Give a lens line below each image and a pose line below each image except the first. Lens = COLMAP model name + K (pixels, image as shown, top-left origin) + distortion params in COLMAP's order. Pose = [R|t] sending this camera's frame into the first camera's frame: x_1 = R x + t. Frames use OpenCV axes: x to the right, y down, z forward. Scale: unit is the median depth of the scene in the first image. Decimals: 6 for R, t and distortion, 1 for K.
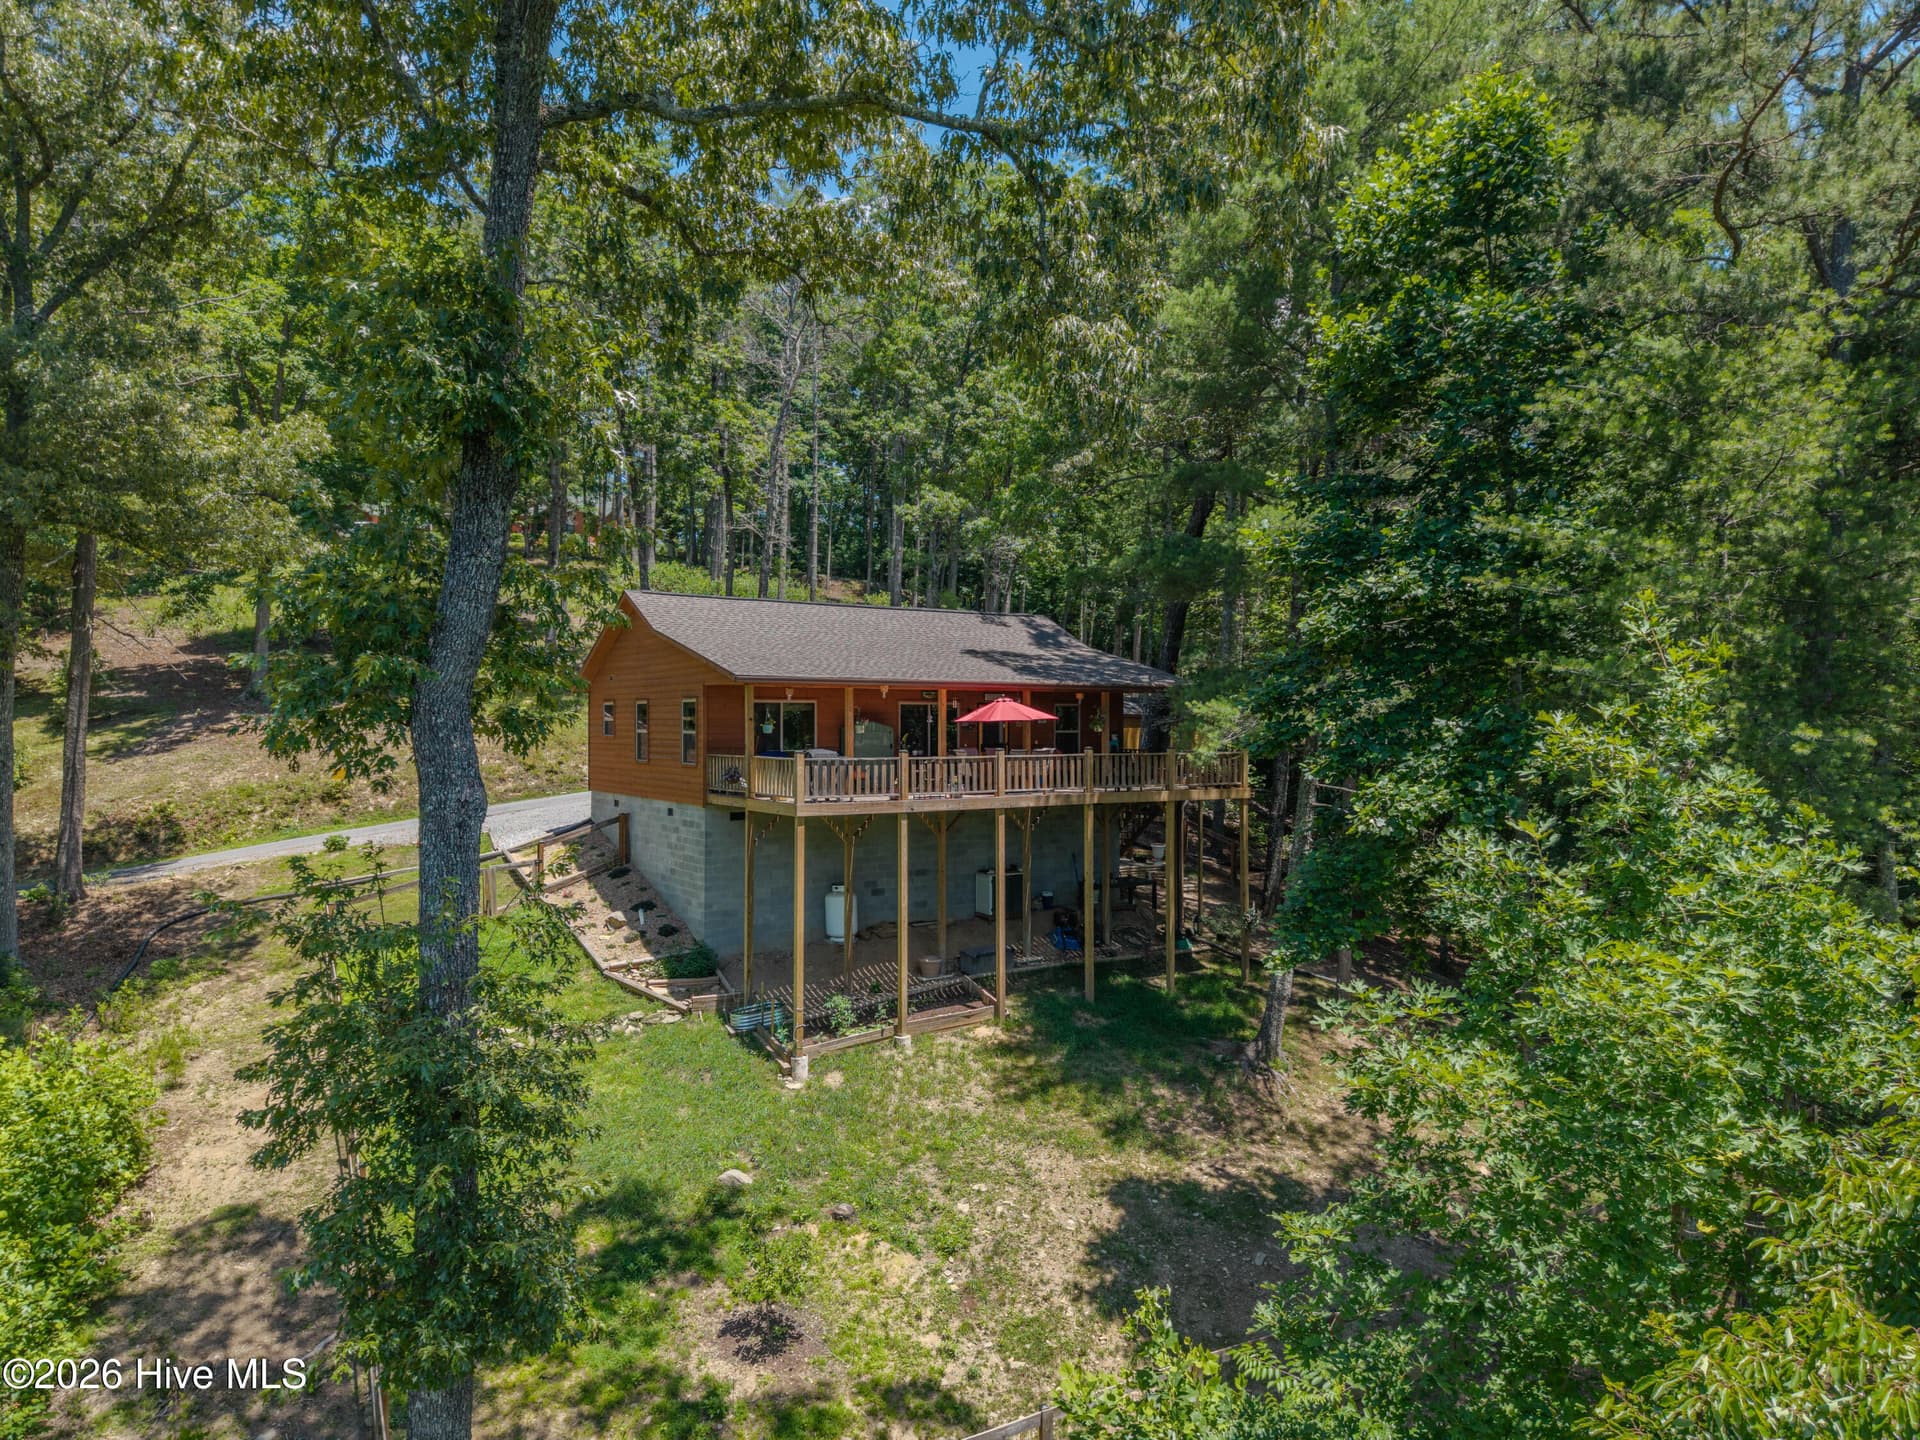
lens RADIAL K [[1285.3, 0, 966.3], [0, 1285.3, 719.5], [0, 0, 1]] dist [0.032236, -0.034438]
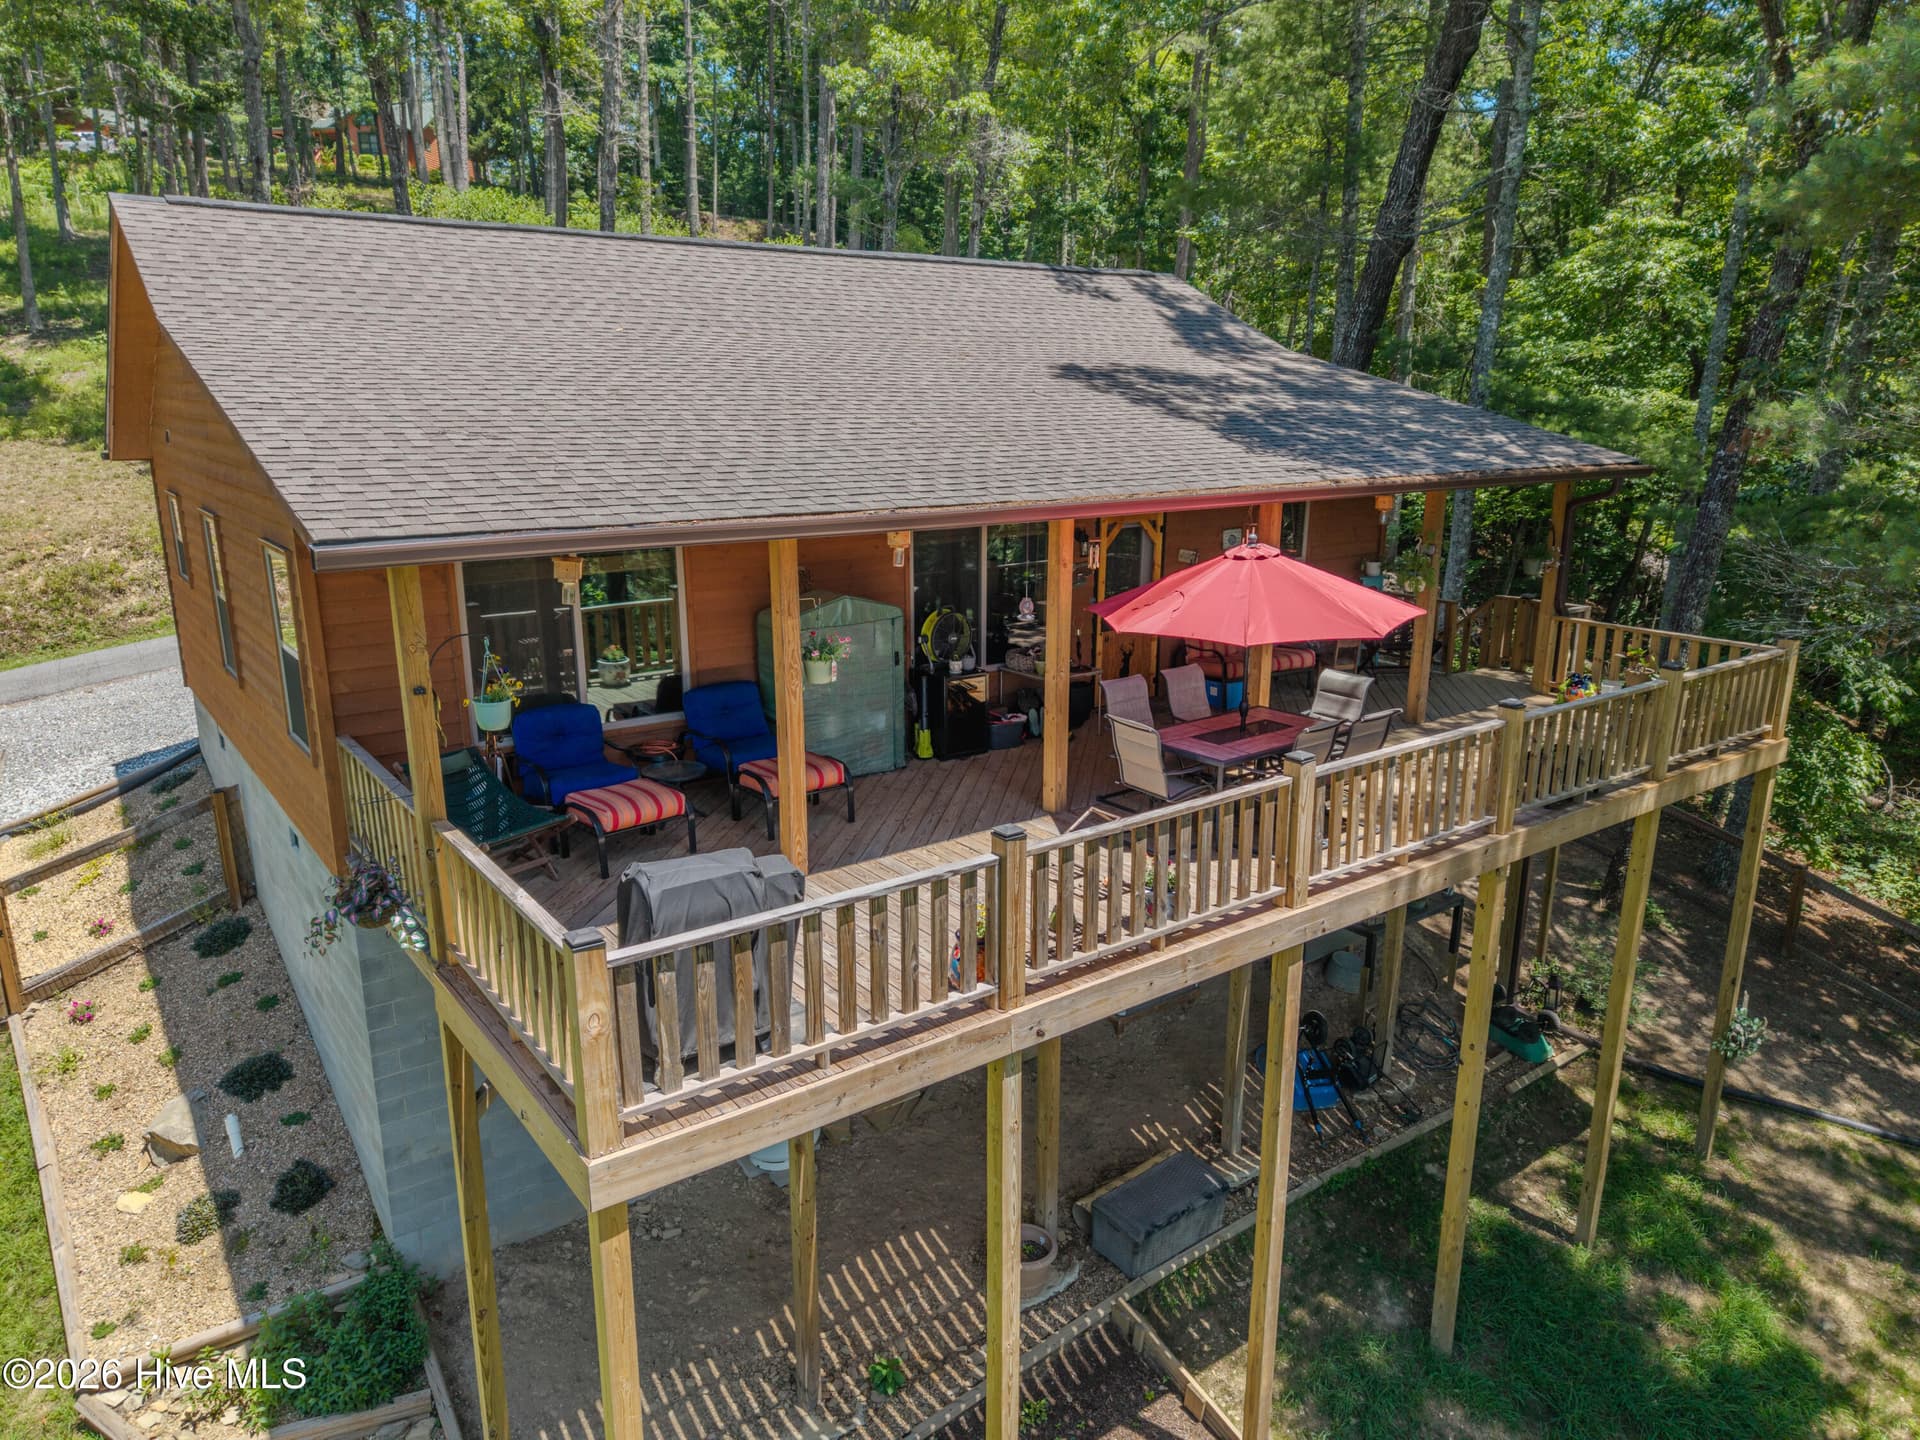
lens RADIAL K [[1285.3, 0, 950.6], [0, 1285.3, 728.1], [0, 0, 1]] dist [0.032236, -0.034438]
pose [[0.998189, -0.017444, 0.057578, -0.037170], [0.001991, 0.966097, 0.258173, -0.031211], [-0.060130, -0.257591, 0.964381, 0.371661]]
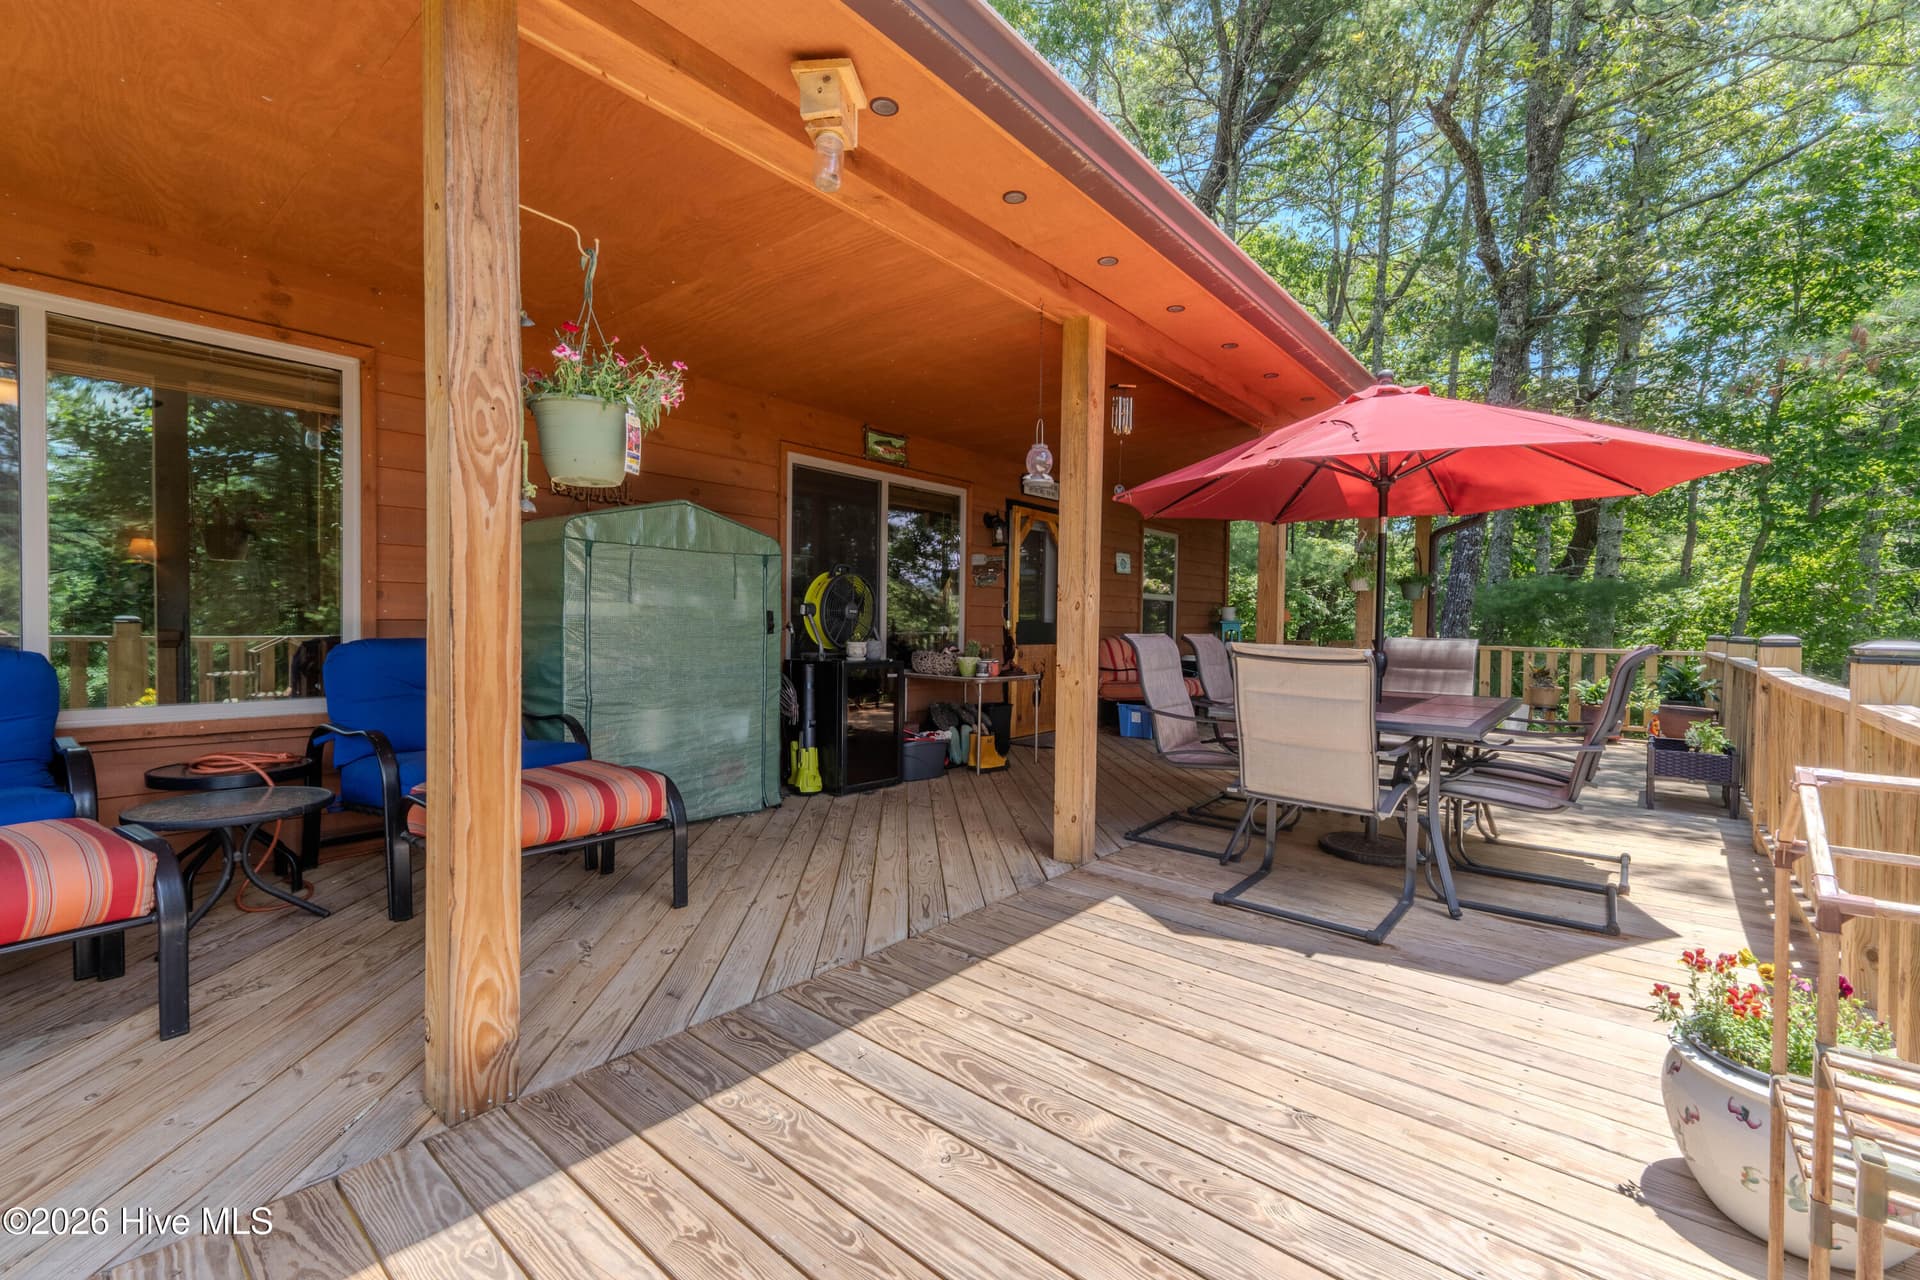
lens RADIAL K [[806.5, 0, 969.9], [0, 806.5, 634.4], [0, 0, 1]] dist [0.007780, -0.000835]
pose [[0.953742, 0.006322, 0.300559, -0.038863], [-0.012387, 0.999756, 0.018278, 0.011630], [-0.300371, -0.021155, 0.953588, 0.494451]]
